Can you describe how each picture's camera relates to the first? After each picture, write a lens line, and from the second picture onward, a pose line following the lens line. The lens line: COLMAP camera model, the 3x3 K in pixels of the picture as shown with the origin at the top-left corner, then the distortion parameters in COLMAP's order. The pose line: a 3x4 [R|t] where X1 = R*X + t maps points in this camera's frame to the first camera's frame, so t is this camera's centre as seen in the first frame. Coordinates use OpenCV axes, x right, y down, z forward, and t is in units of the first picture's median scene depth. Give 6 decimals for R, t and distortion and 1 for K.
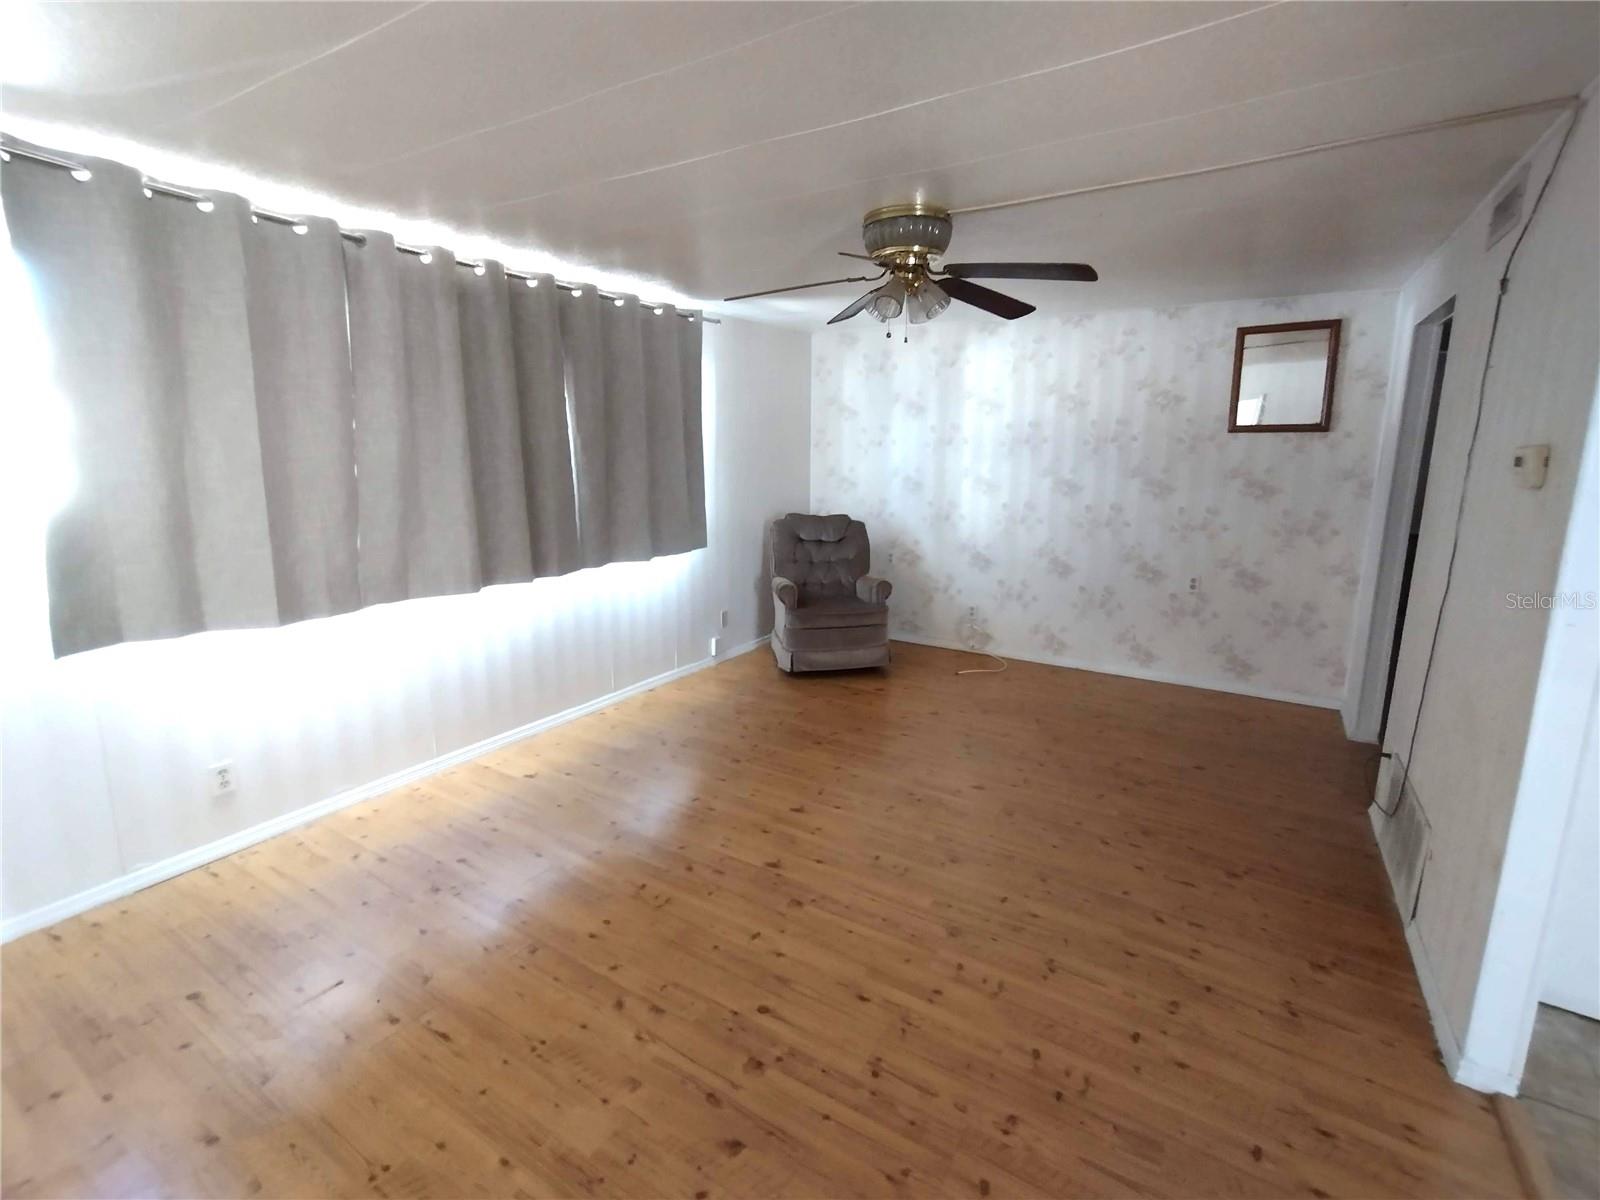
lens RADIAL K [[730.3, 0, 797.2], [0, 730.3, 585.9], [0, 0, 1]] dist [0.000042, 0.000115]
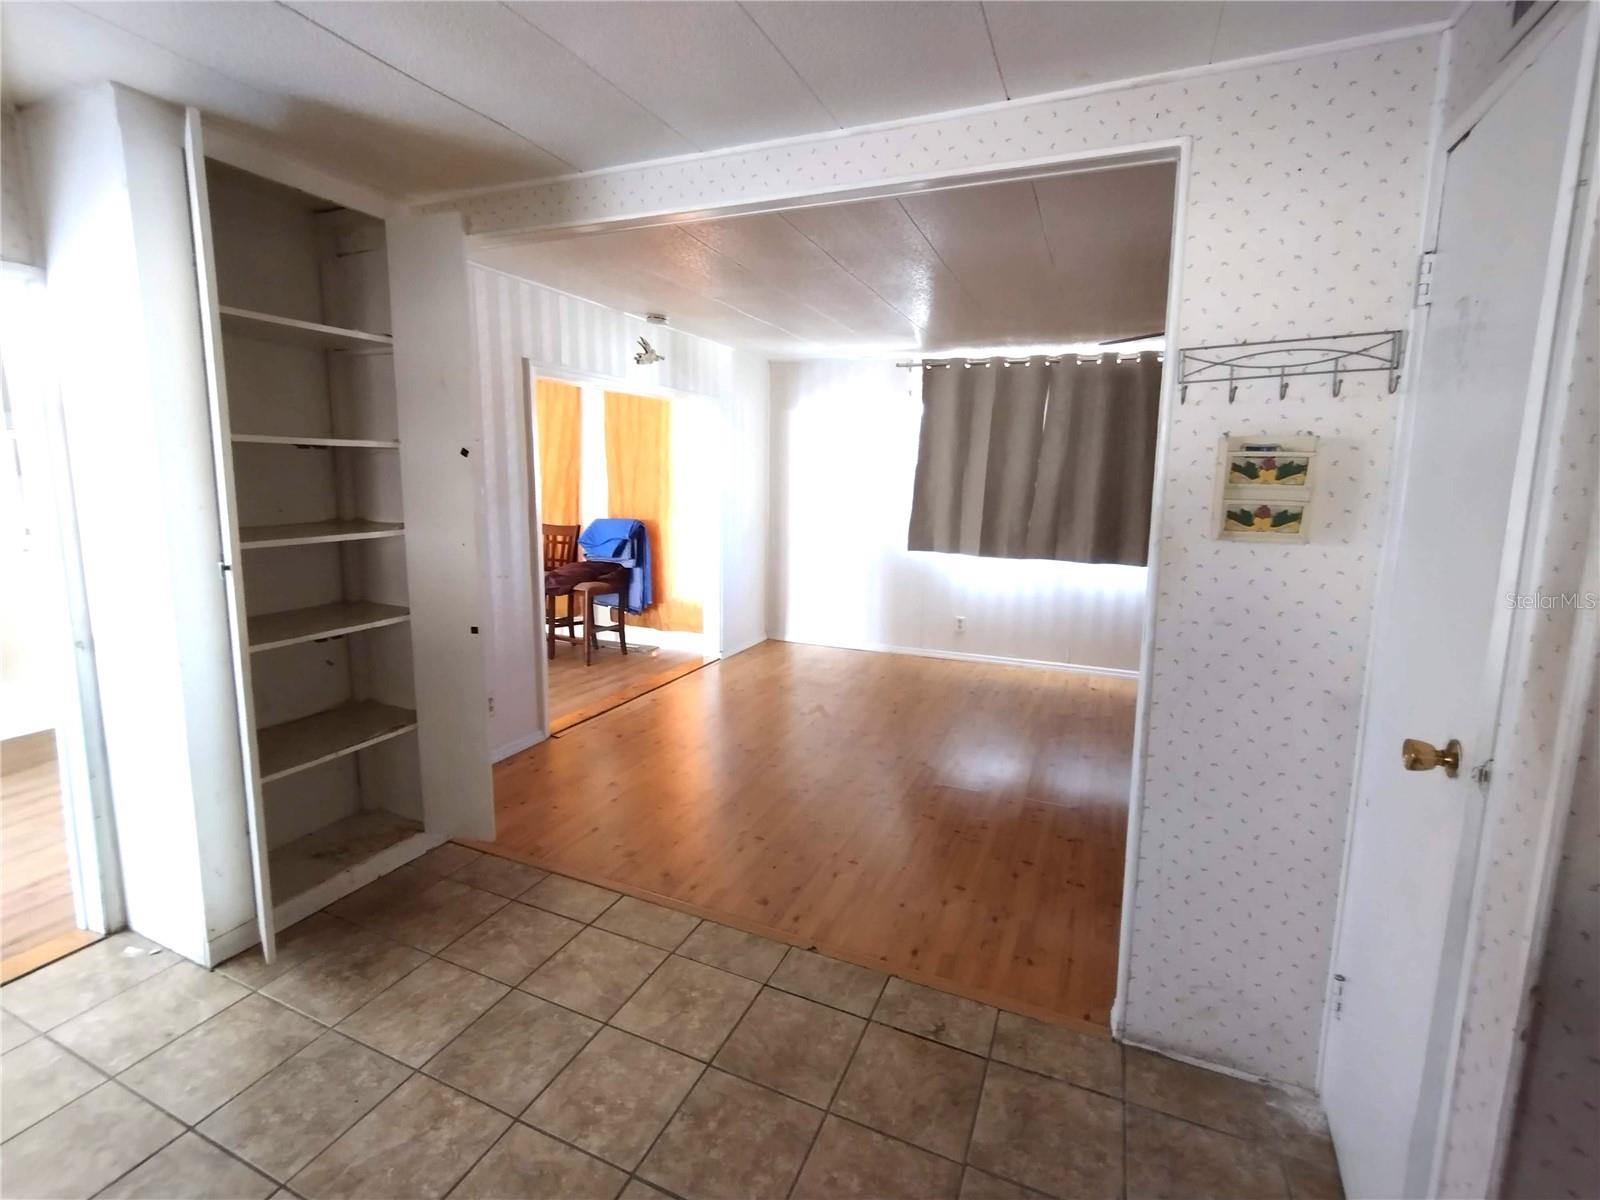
lens RADIAL K [[730.3, 0, 797.2], [0, 730.3, 585.9], [0, 0, 1]] dist [0.000042, 0.000115]
pose [[0.145246, 0.144228, -0.978827, 1.256878], [-0.201456, 0.972904, 0.113461, 0.005484], [0.968669, 0.180711, 0.170366, 0.148291]]
